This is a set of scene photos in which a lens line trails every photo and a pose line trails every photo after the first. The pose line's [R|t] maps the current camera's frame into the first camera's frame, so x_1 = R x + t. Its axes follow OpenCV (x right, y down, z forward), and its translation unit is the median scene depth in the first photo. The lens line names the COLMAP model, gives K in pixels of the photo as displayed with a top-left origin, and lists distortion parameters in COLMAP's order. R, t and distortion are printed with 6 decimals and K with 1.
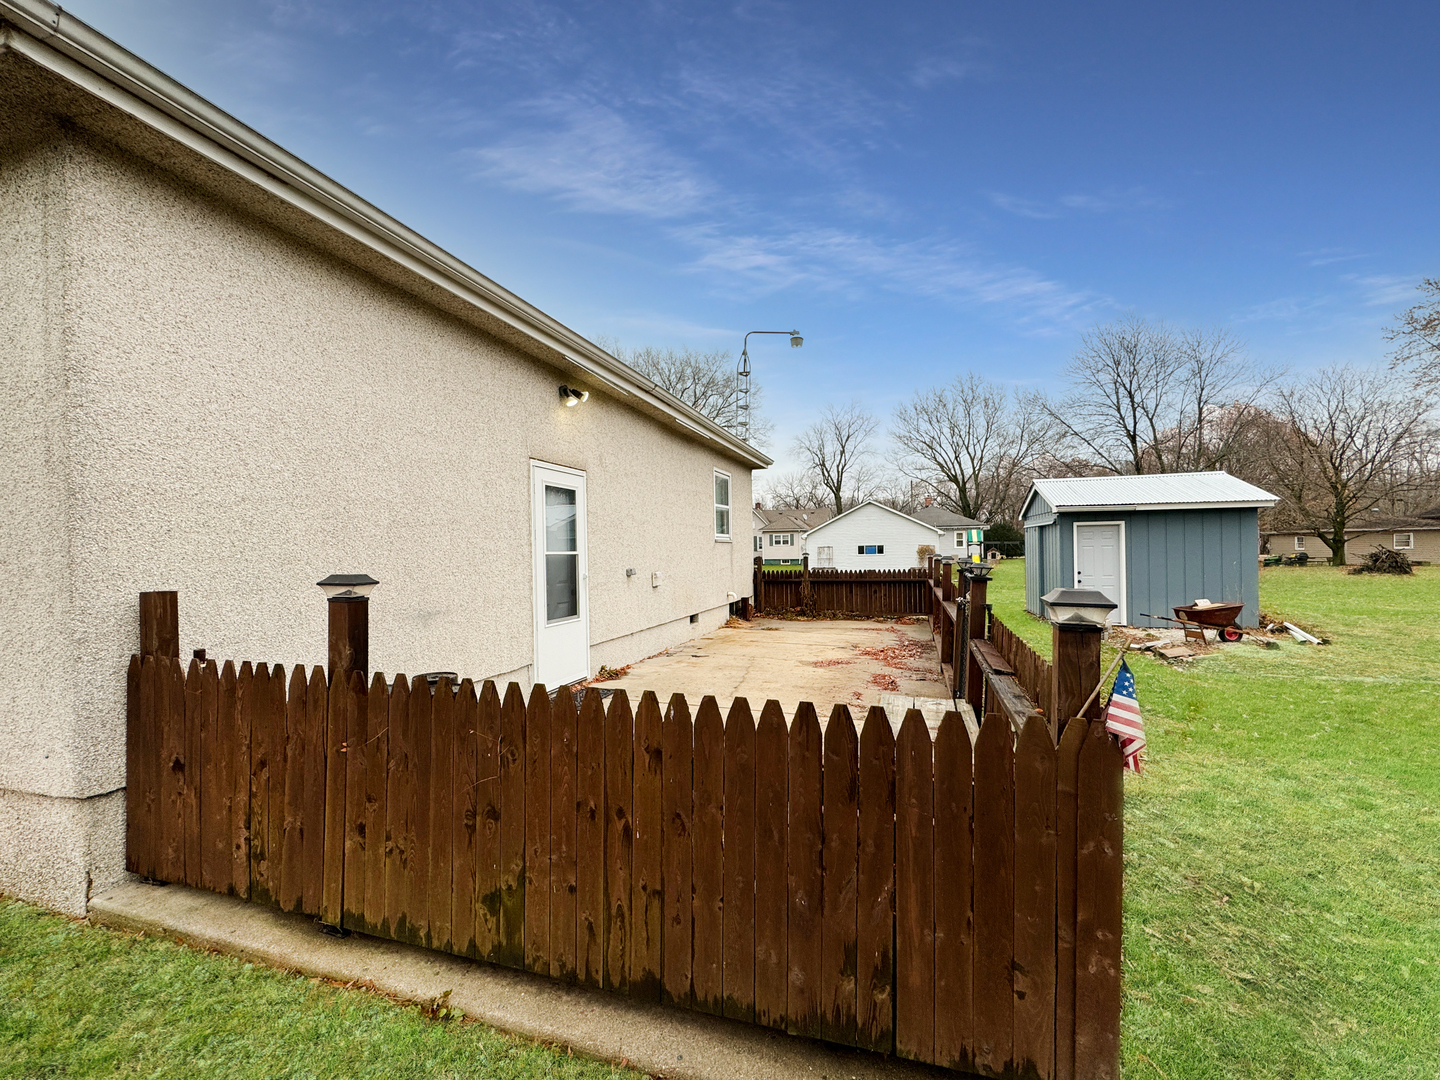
lens RADIAL K [[584.1, 0, 727.3], [0, 584.1, 547.5], [0, 0, 1]] dist [-0.001864, 0.001195]
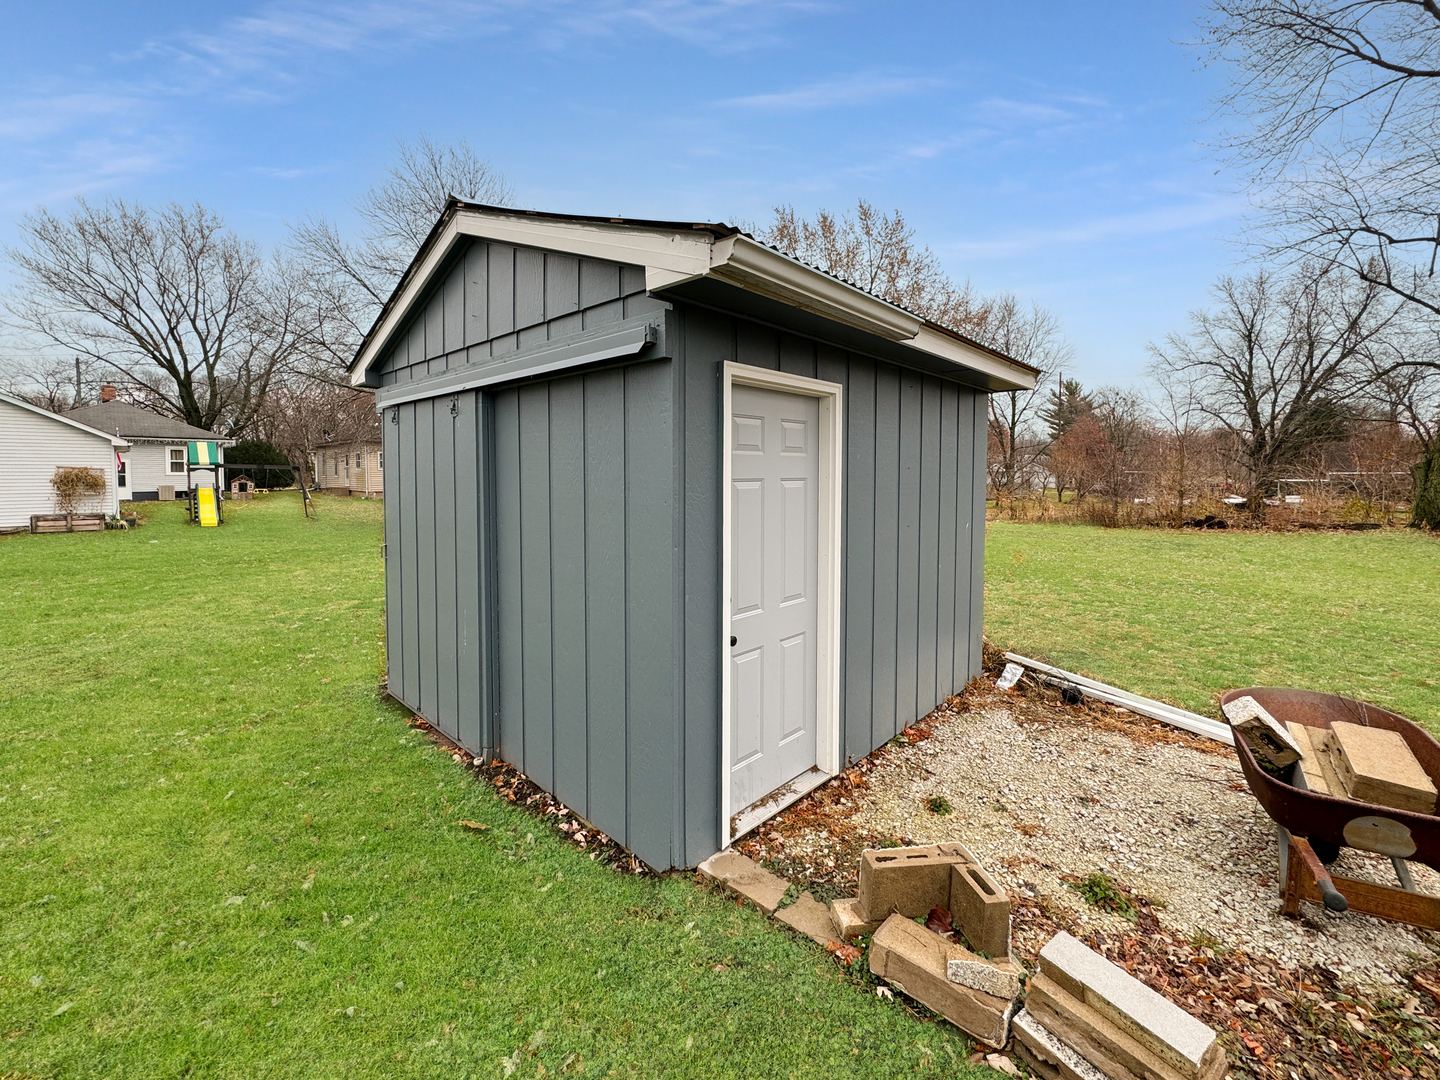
lens RADIAL K [[584.1, 0, 709.2], [0, 584.1, 498.9], [0, 0, 1]] dist [-0.001864, 0.001195]
pose [[0.449868, -0.020579, 0.892858, 0.245745], [-0.014174, 0.999444, 0.030177, -0.000339], [-0.892982, -0.026231, 0.449327, 0.549006]]
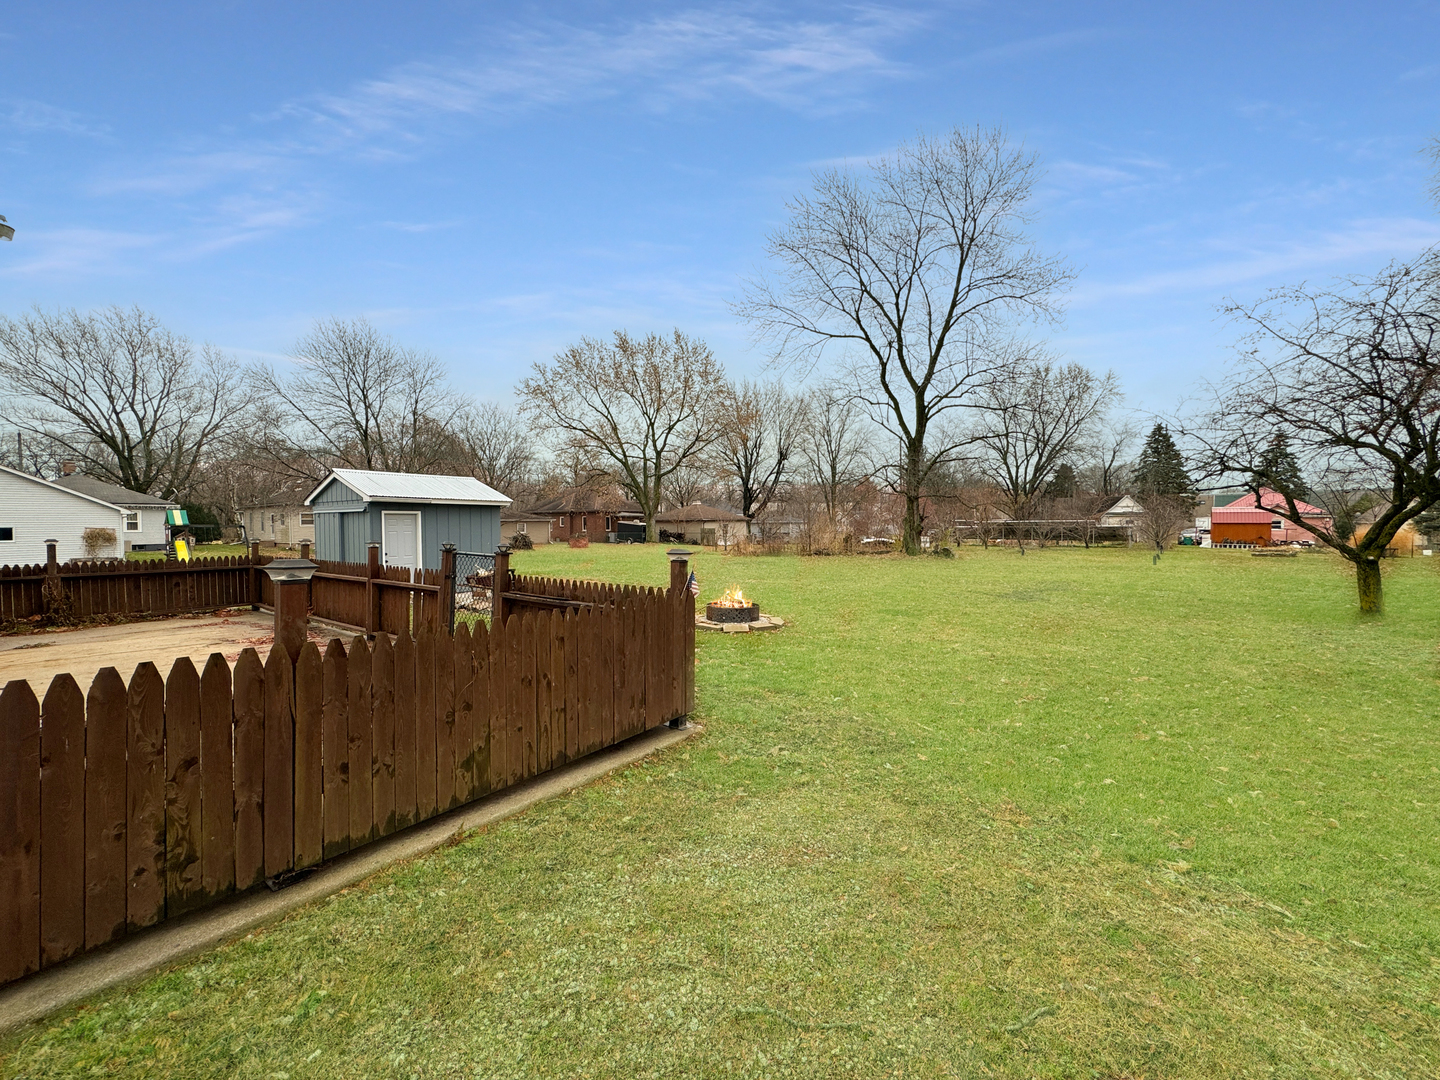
lens RADIAL K [[584.1, 0, 721.6], [0, 584.1, 536.3], [0, 0, 1]] dist [-0.001864, 0.001195]
pose [[0.339234, -0.004783, 0.940690, -0.160016], [-0.002443, 0.999979, 0.005965, -0.000446], [-0.940699, -0.004321, 0.339216, -0.015022]]
